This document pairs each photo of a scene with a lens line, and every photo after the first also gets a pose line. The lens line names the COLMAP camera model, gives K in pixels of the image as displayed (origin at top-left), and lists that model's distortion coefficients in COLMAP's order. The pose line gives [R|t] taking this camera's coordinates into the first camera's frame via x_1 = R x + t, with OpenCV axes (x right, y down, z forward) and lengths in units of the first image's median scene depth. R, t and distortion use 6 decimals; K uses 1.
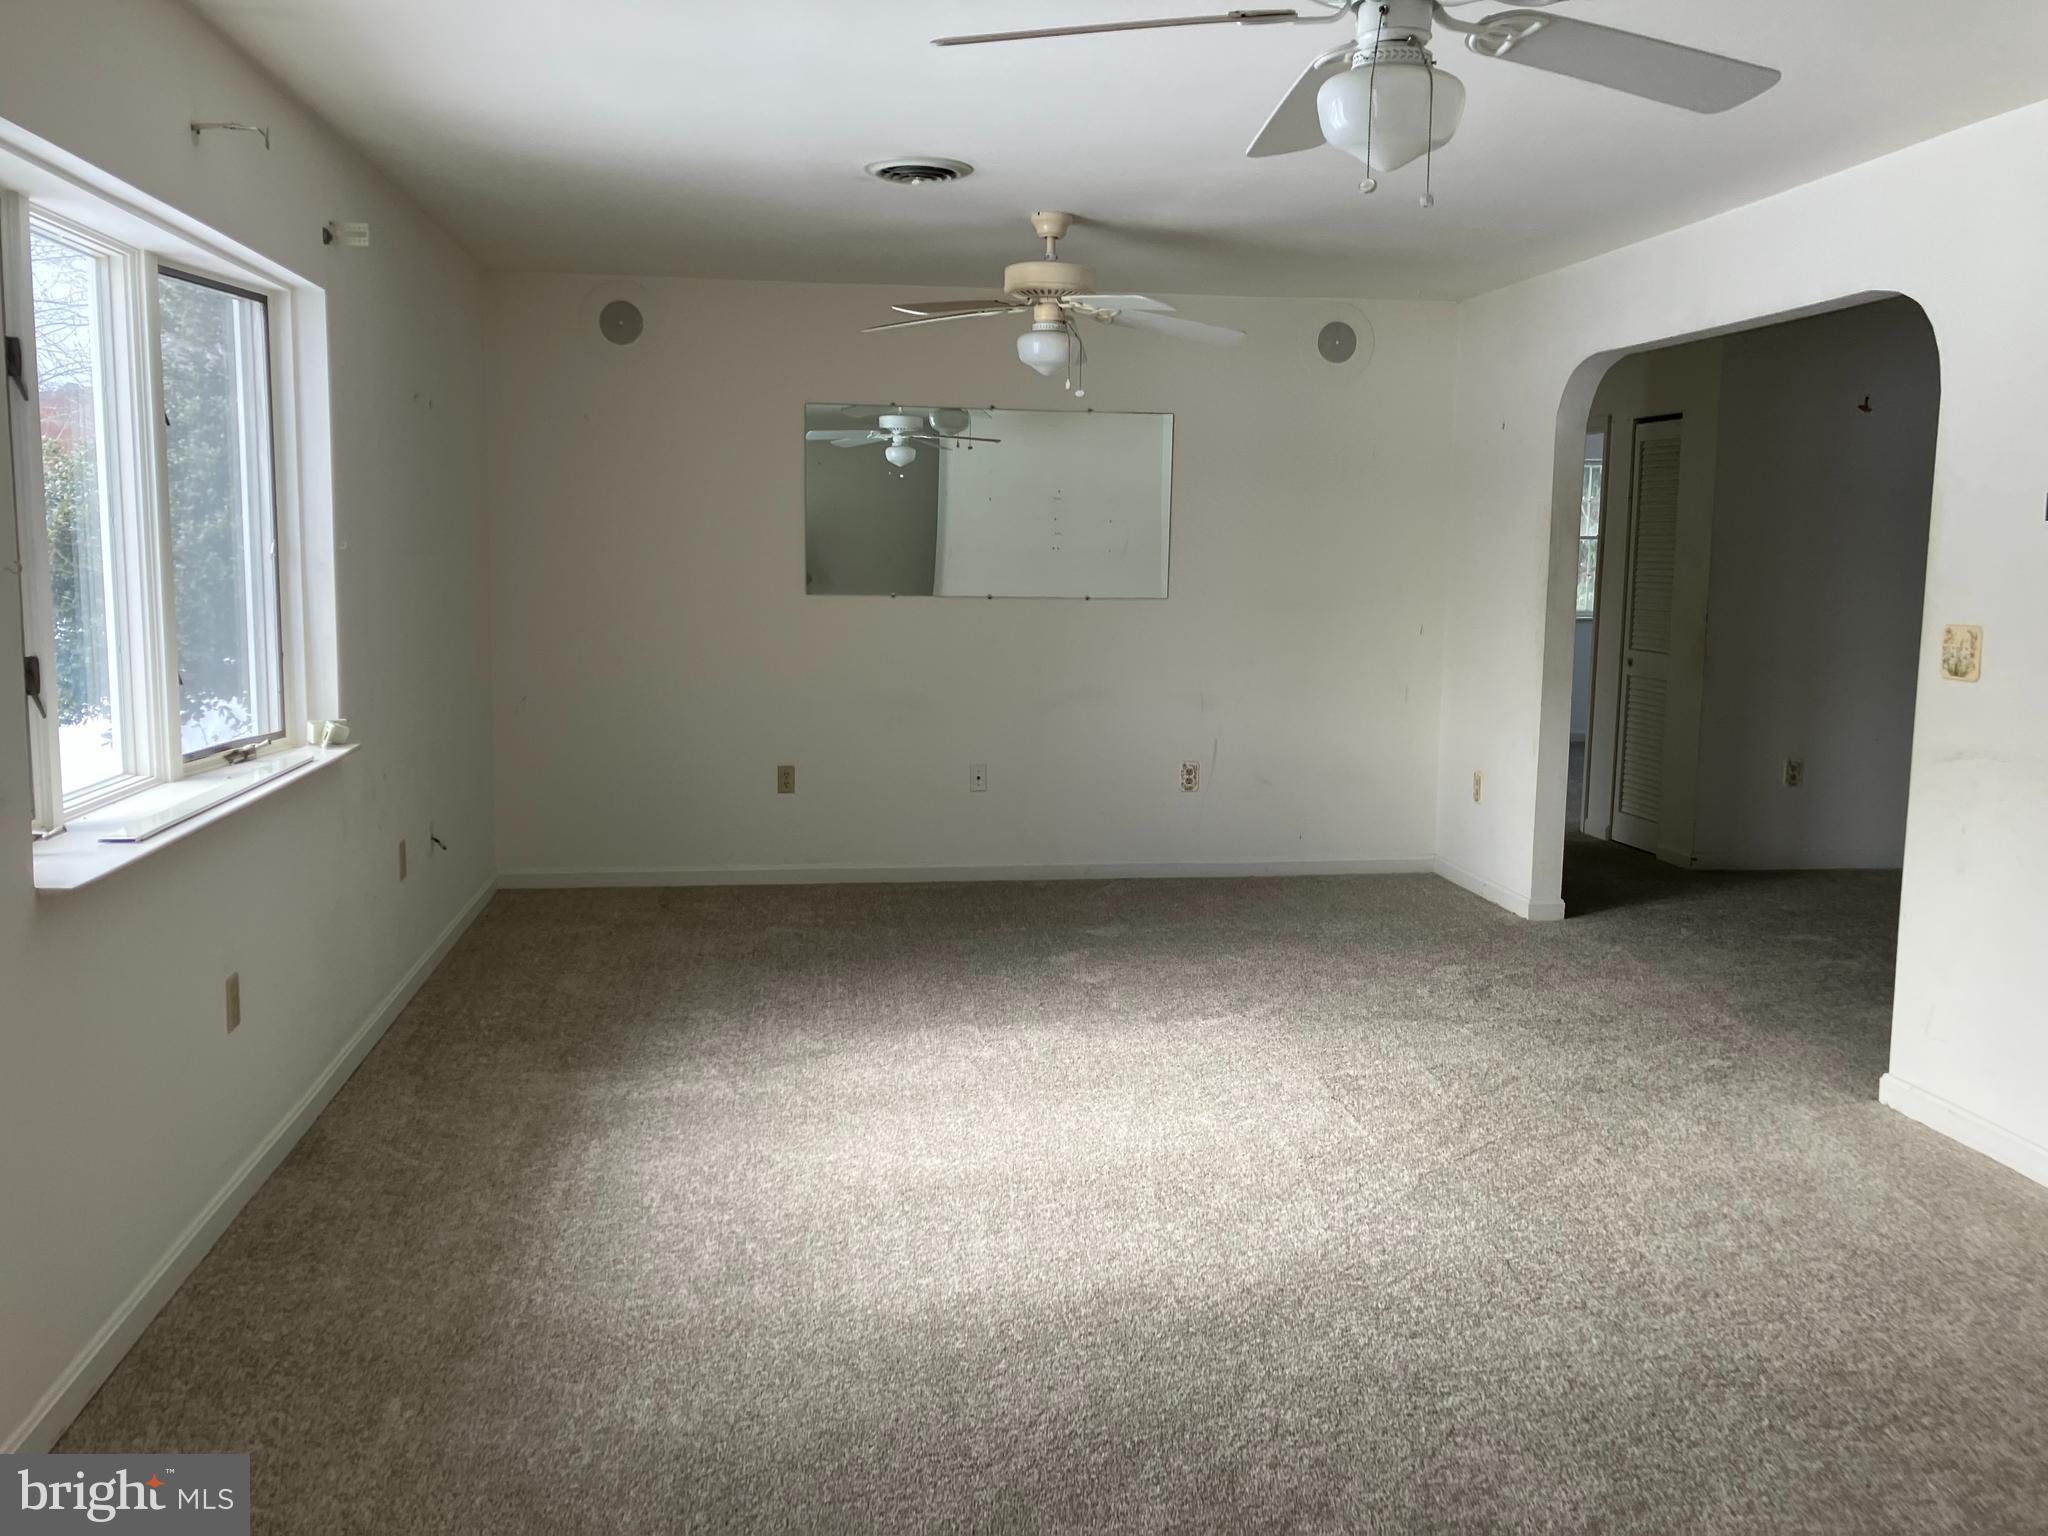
lens RADIAL K [[1631.4, 0, 1011.7], [0, 1631.4, 758.2], [0, 0, 1]] dist [0.012631, 0.000952]
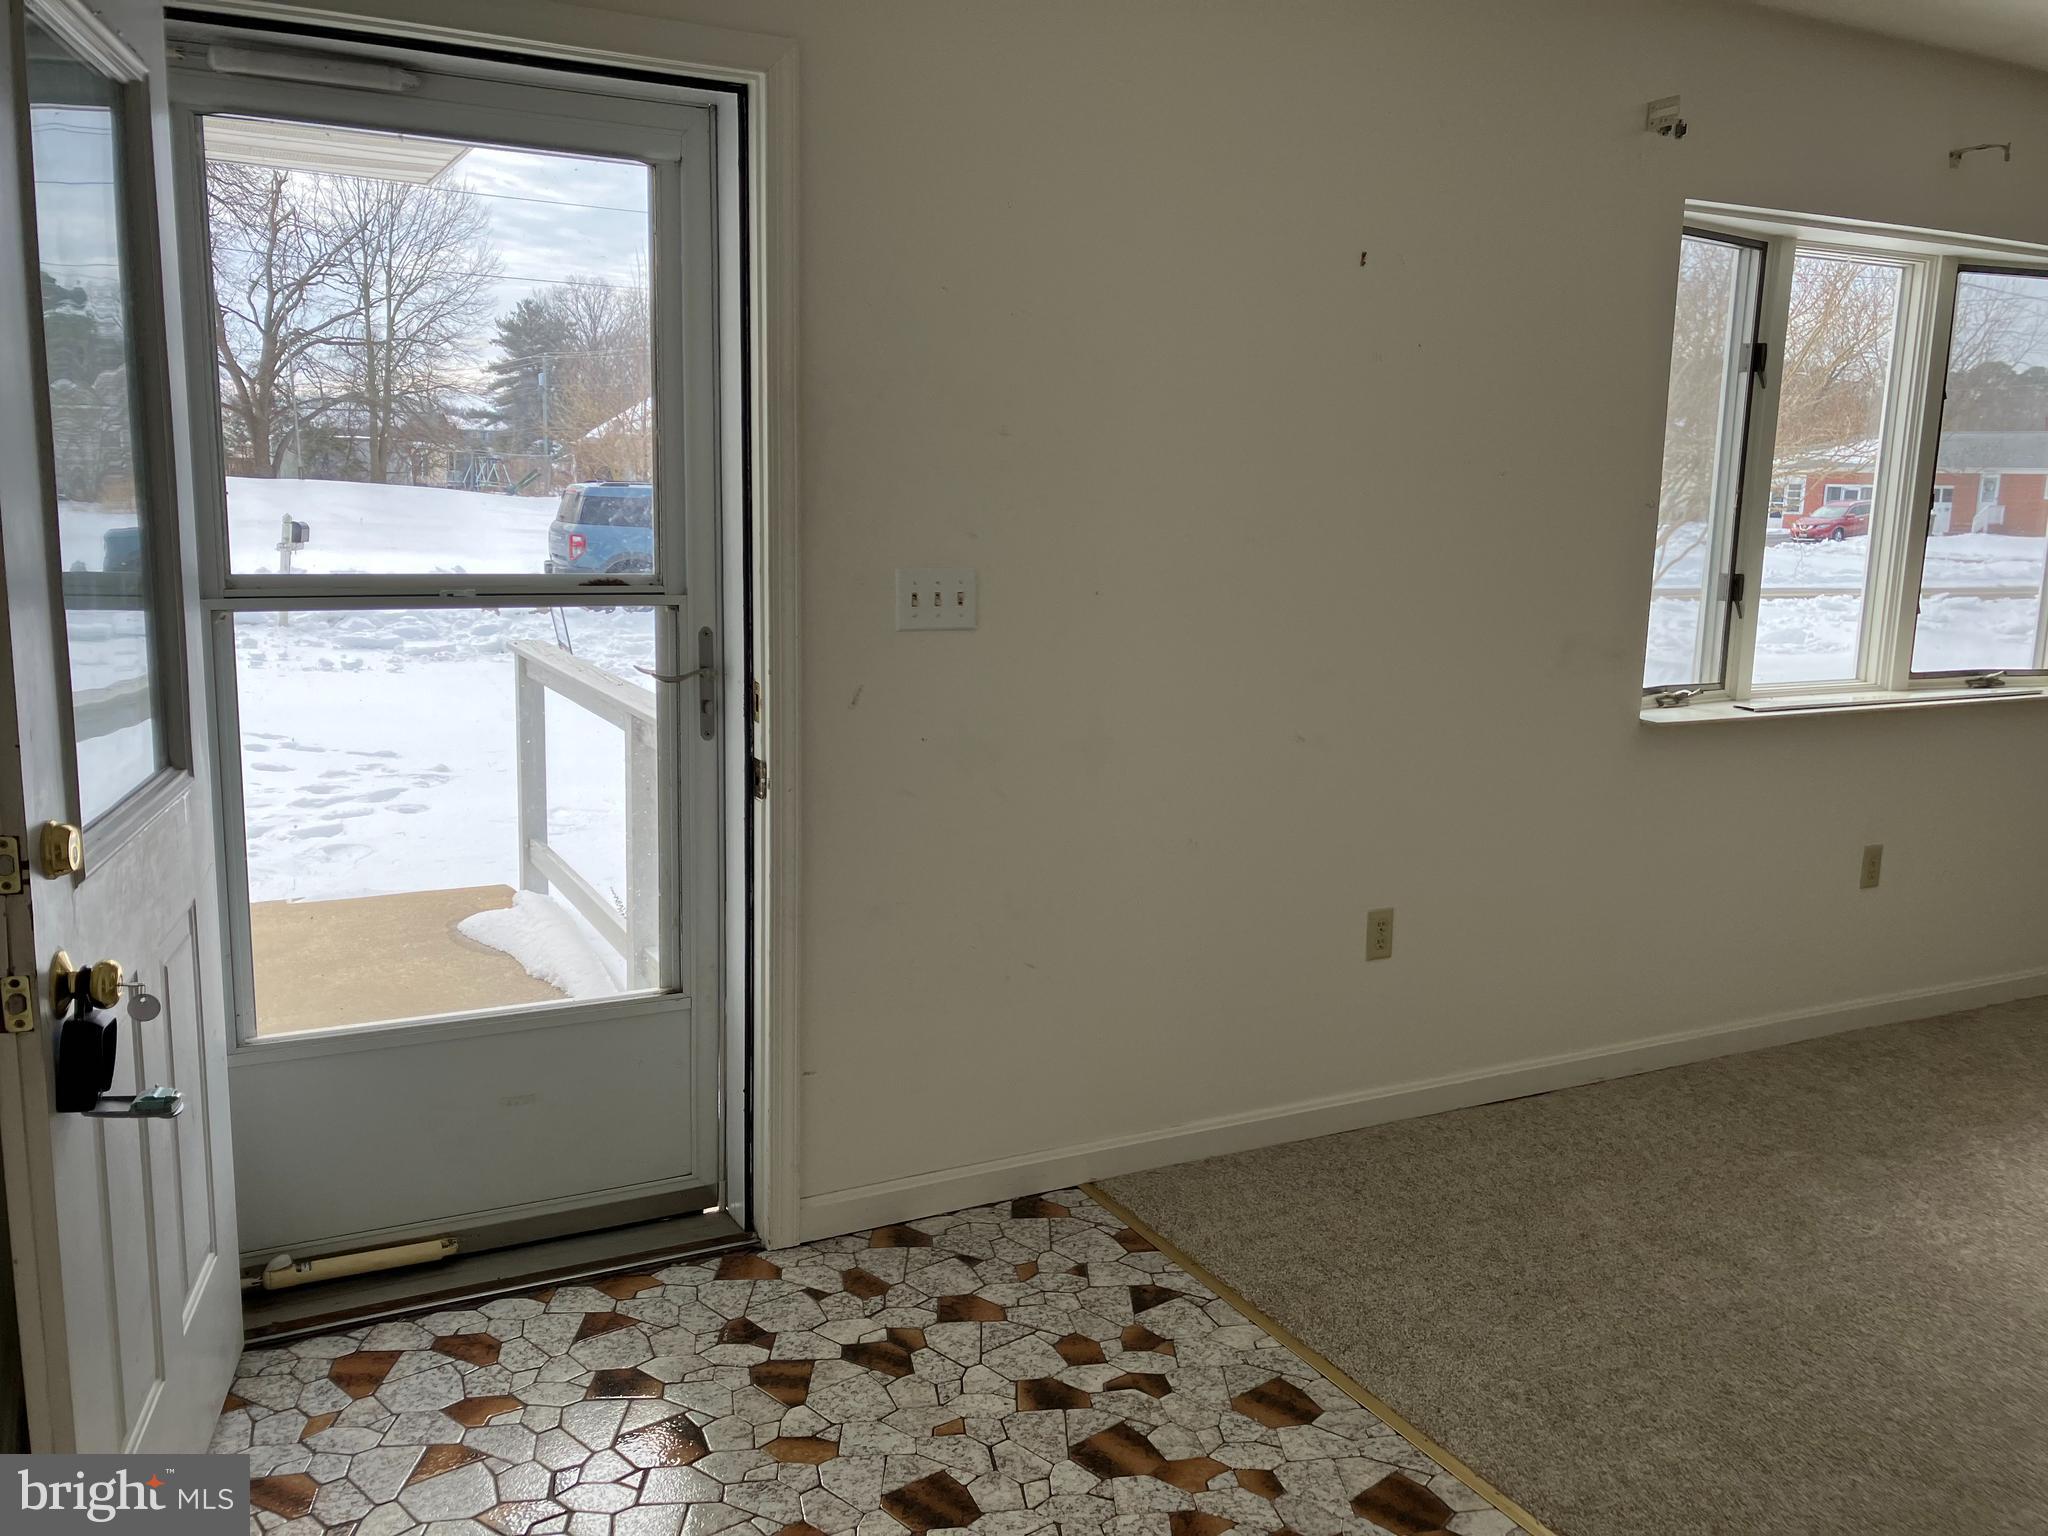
lens RADIAL K [[1631.4, 0, 1011.7], [0, 1631.4, 758.2], [0, 0, 1]] dist [0.012631, 0.000952]
pose [[0.333404, 0.151549, -0.930524, 0.479898], [-0.134436, 0.984552, 0.112180, 0.018411], [0.933150, 0.087695, 0.348628, -0.049814]]
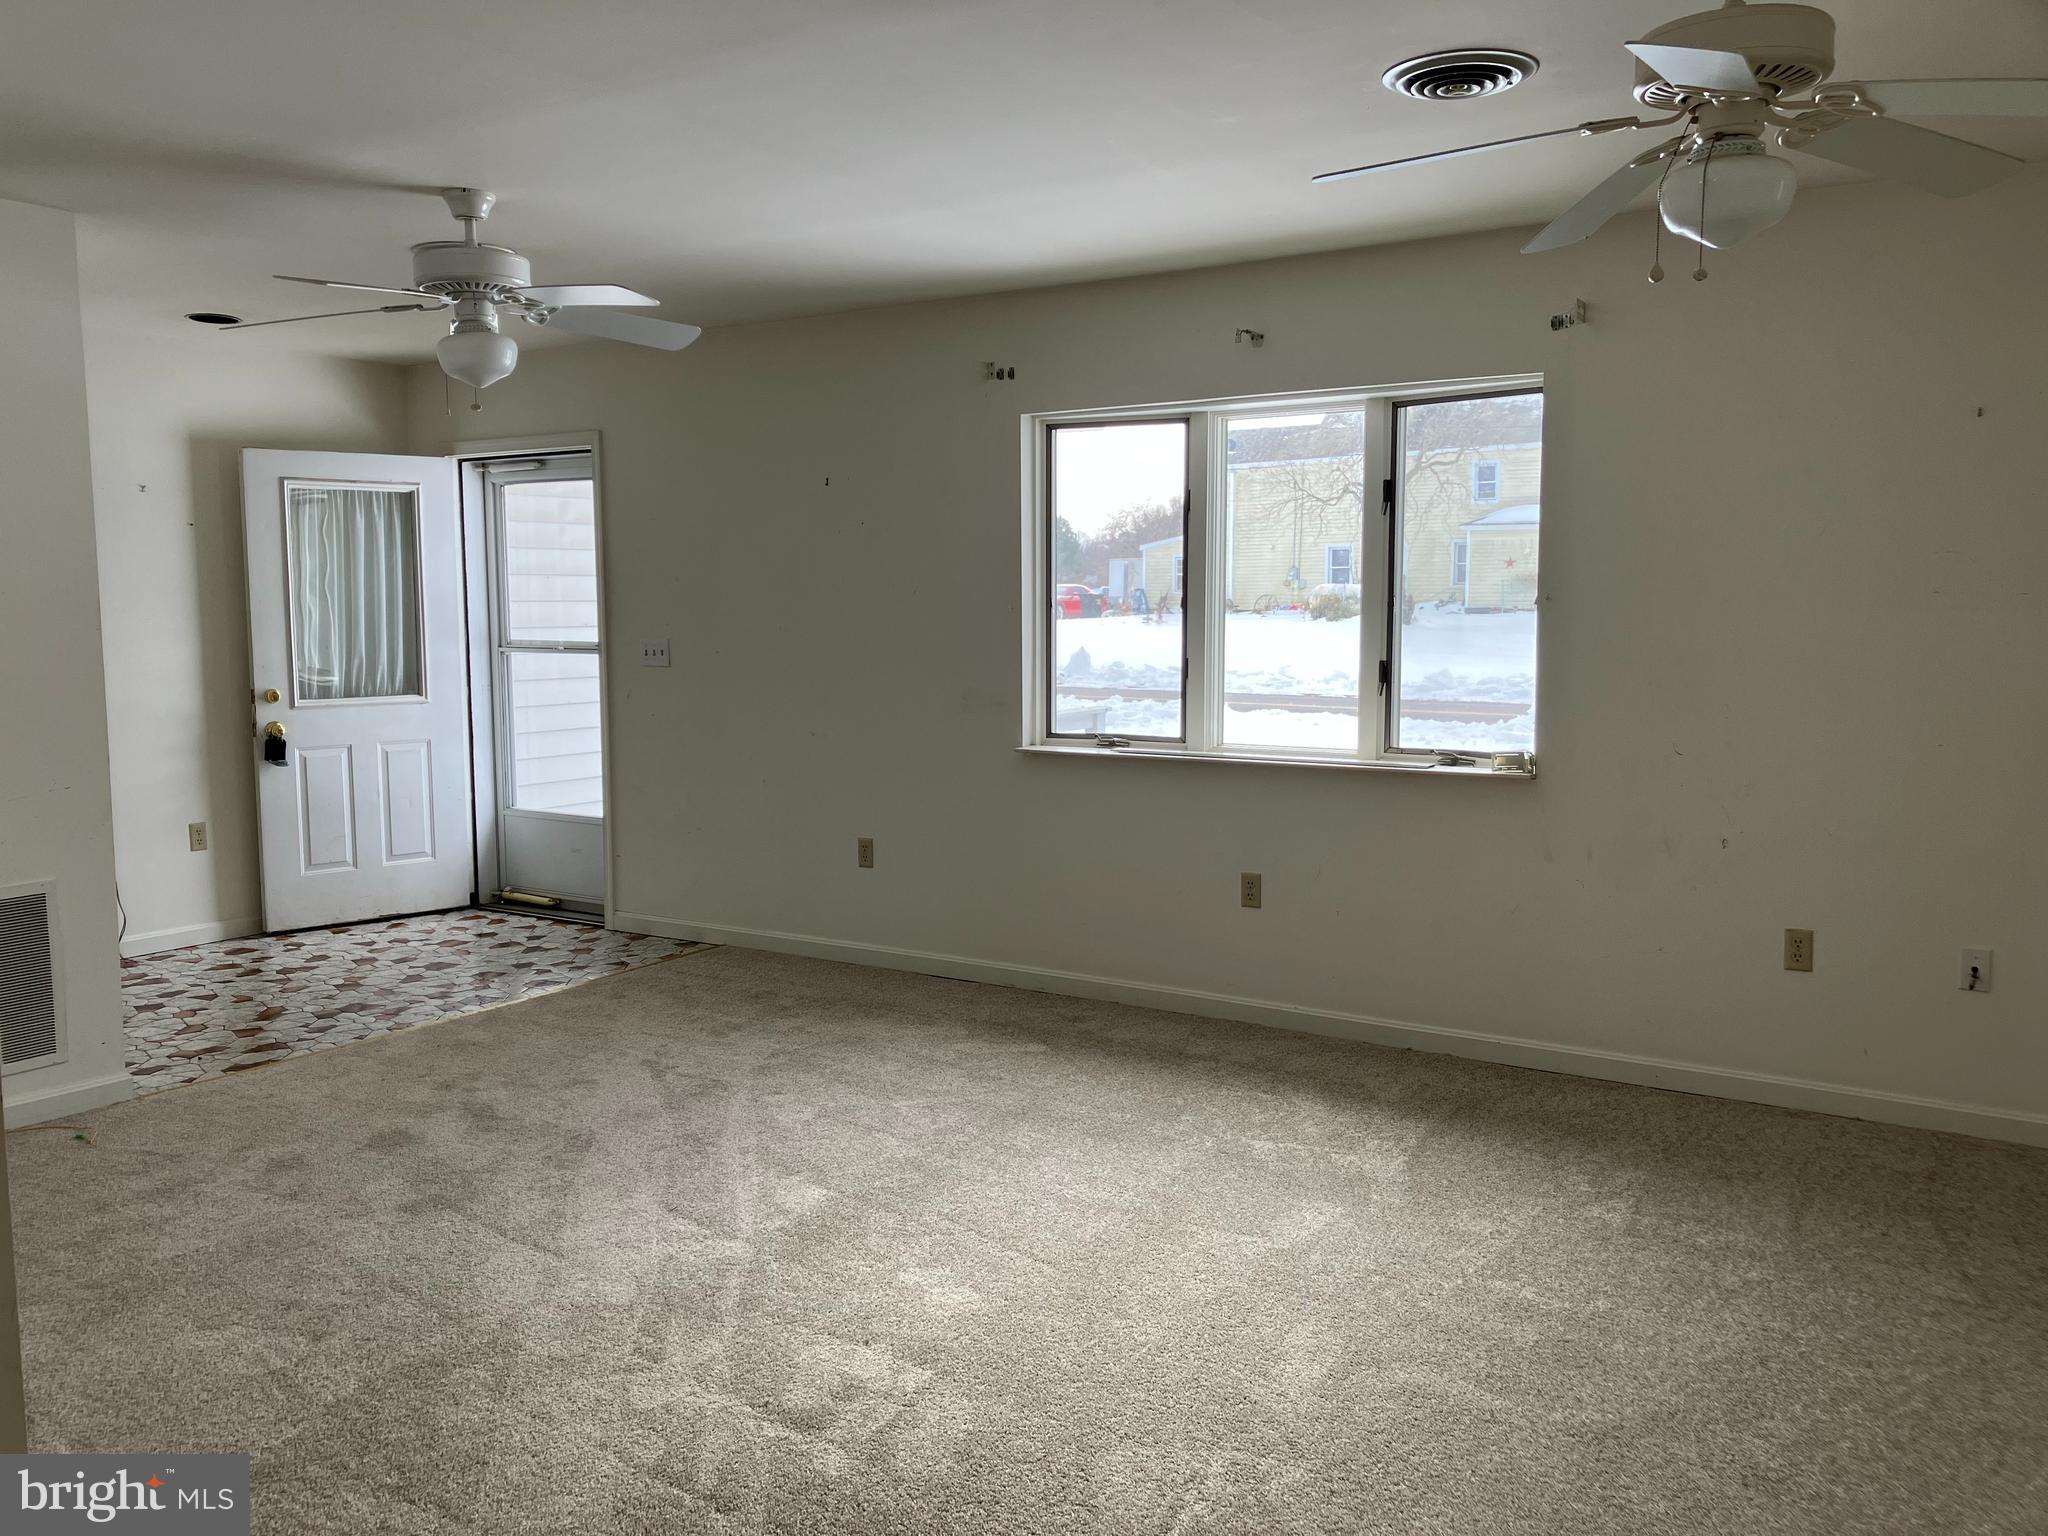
lens RADIAL K [[1607.1, 0, 1024.0], [0, 1607.1, 768.0], [0, 0, 1]] dist [-0.001223, -0.002732]
pose [[-0.637588, 0.060214, -0.768020, 0.885855], [-0.106046, 0.980590, 0.164916, -0.205364], [0.763043, 0.186594, -0.618827, 1.875017]]
